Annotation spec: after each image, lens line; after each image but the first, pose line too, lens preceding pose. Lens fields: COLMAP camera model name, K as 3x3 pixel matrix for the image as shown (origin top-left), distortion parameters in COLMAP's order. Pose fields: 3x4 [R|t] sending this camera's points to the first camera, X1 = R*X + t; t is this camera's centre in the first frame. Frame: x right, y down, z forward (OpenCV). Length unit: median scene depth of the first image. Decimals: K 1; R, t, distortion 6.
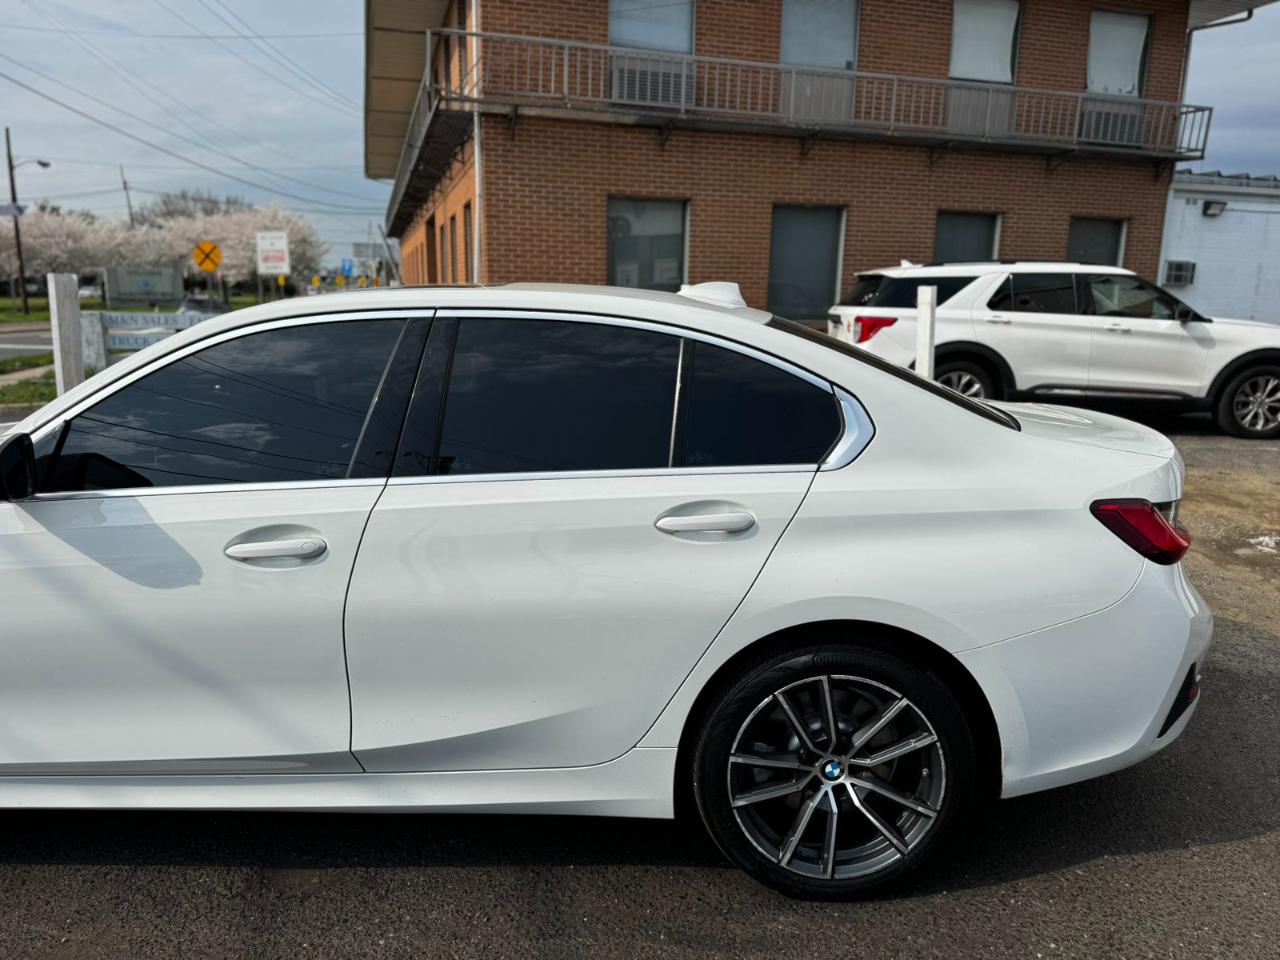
lens RADIAL K [[905.6, 0, 641.6], [0, 905.6, 479.7], [0, 0, 1]] dist [0.032627, -0.041280]
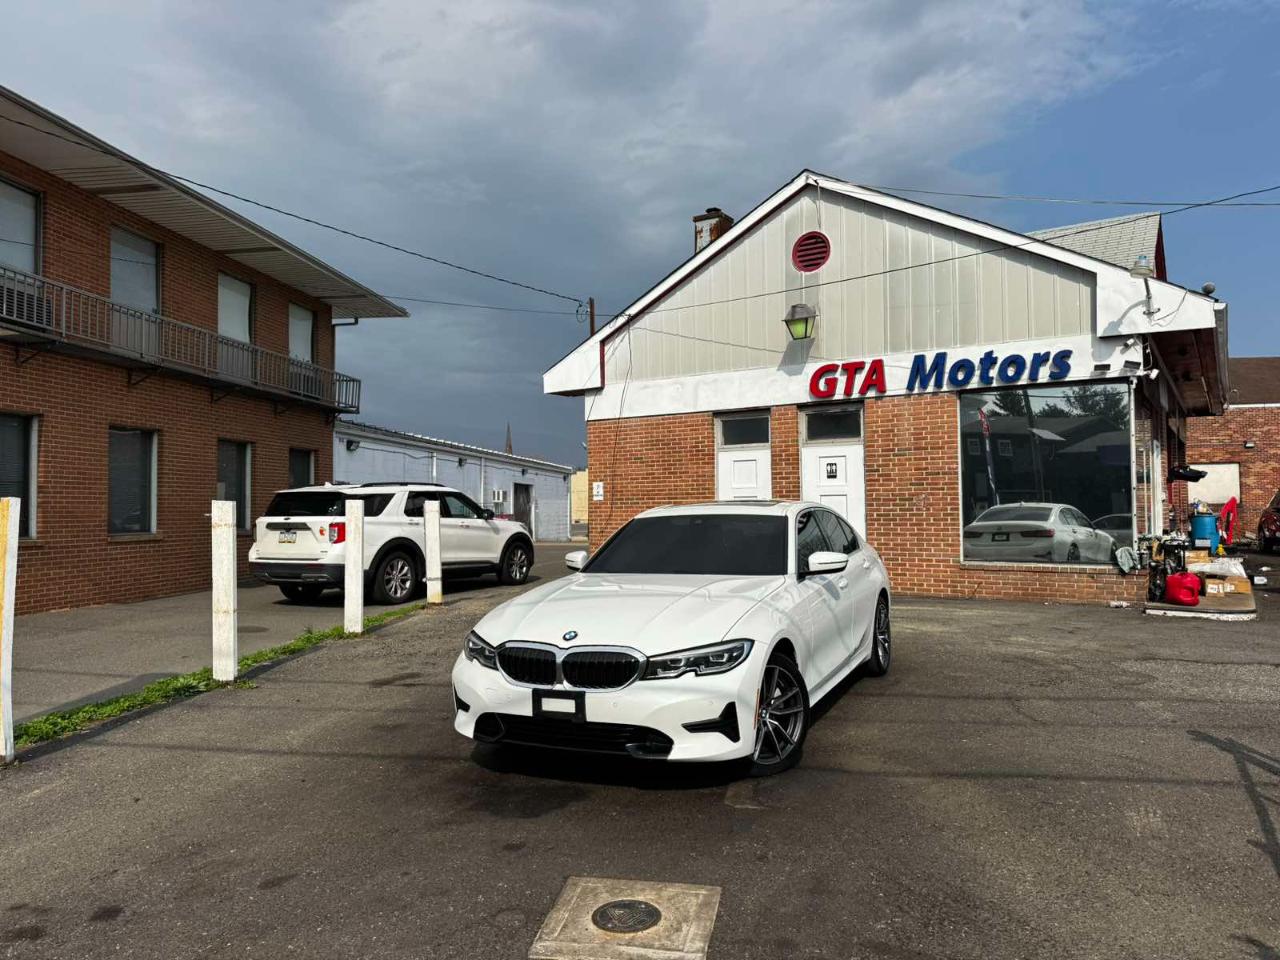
lens RADIAL K [[907.7, 0, 643.8], [0, 907.7, 483.8], [0, 0, 1]] dist [0.019701, -0.024217]
pose [[0.424634, 0.007704, 0.905333, -0.560164], [0.197152, 0.975180, -0.100770, -0.008925], [-0.883639, 0.221278, 0.412575, 0.033348]]
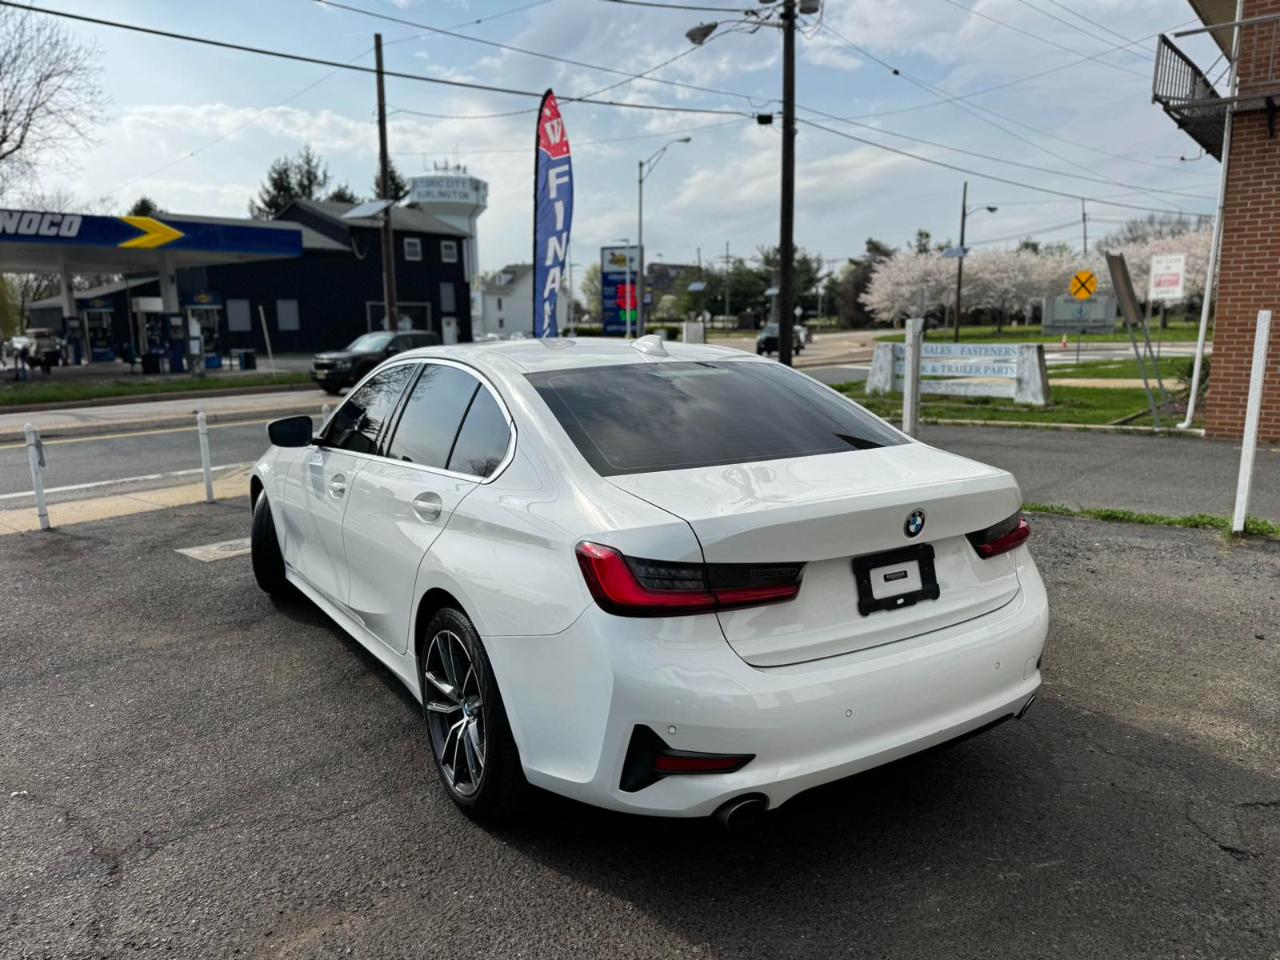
lens RADIAL K [[914.2, 0, 637.4], [0, 914.2, 481.3], [0, 0, 1]] dist [-0.001460, -0.004315]
pose [[0.565251, 0.120070, -0.816134, 0.233127], [-0.141045, 0.988849, 0.047793, -0.018003], [0.812772, 0.088096, 0.575883, 0.068201]]
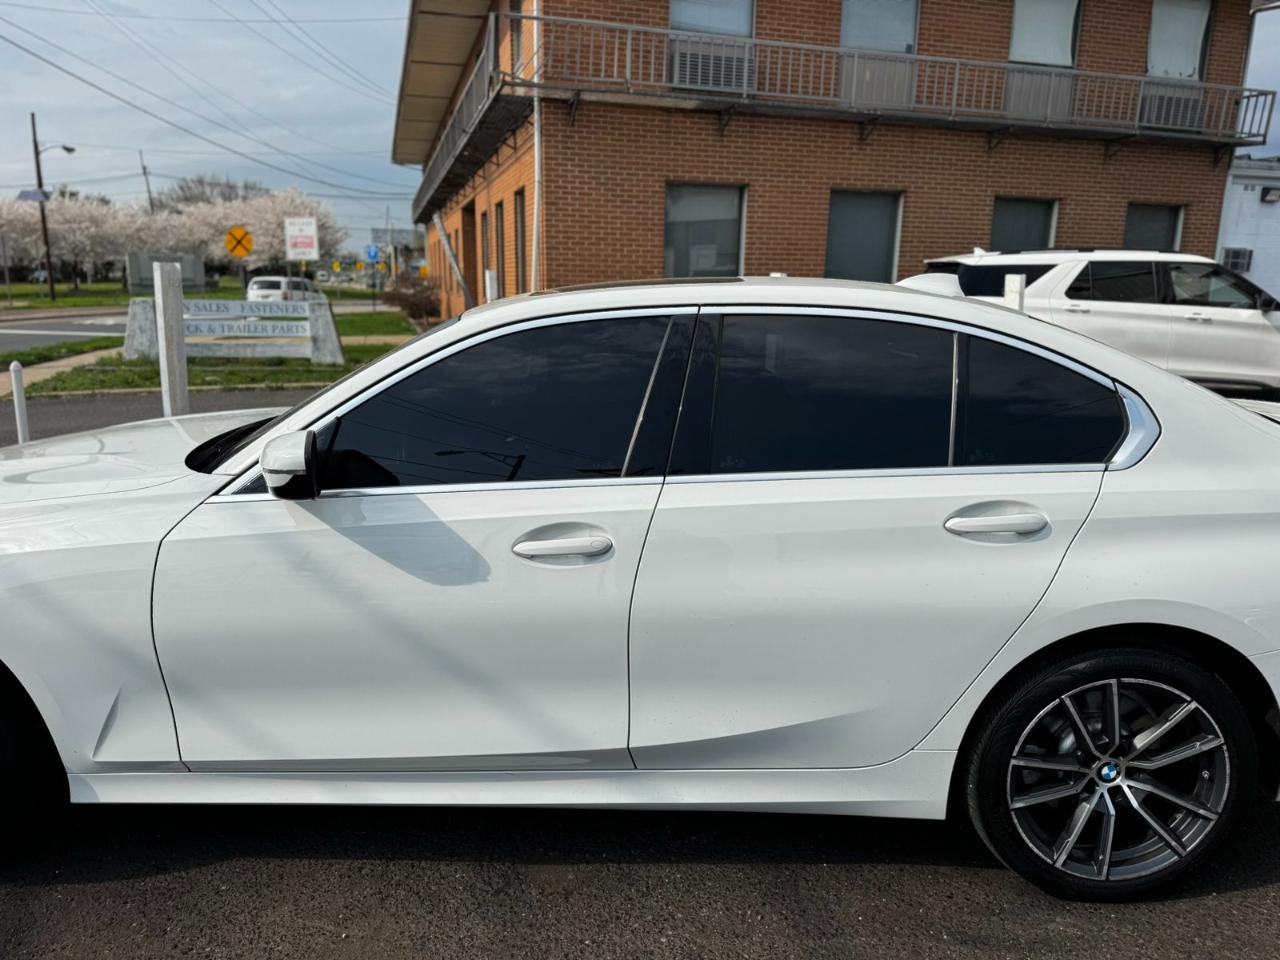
lens RADIAL K [[907.7, 0, 643.8], [0, 907.7, 483.8], [0, 0, 1]] dist [0.019701, -0.024217]
pose [[0.999934, 0.003080, -0.011055, -0.048497], [-0.002867, 0.999812, 0.019181, -0.002130], [0.011112, -0.019148, 0.999755, 0.001225]]
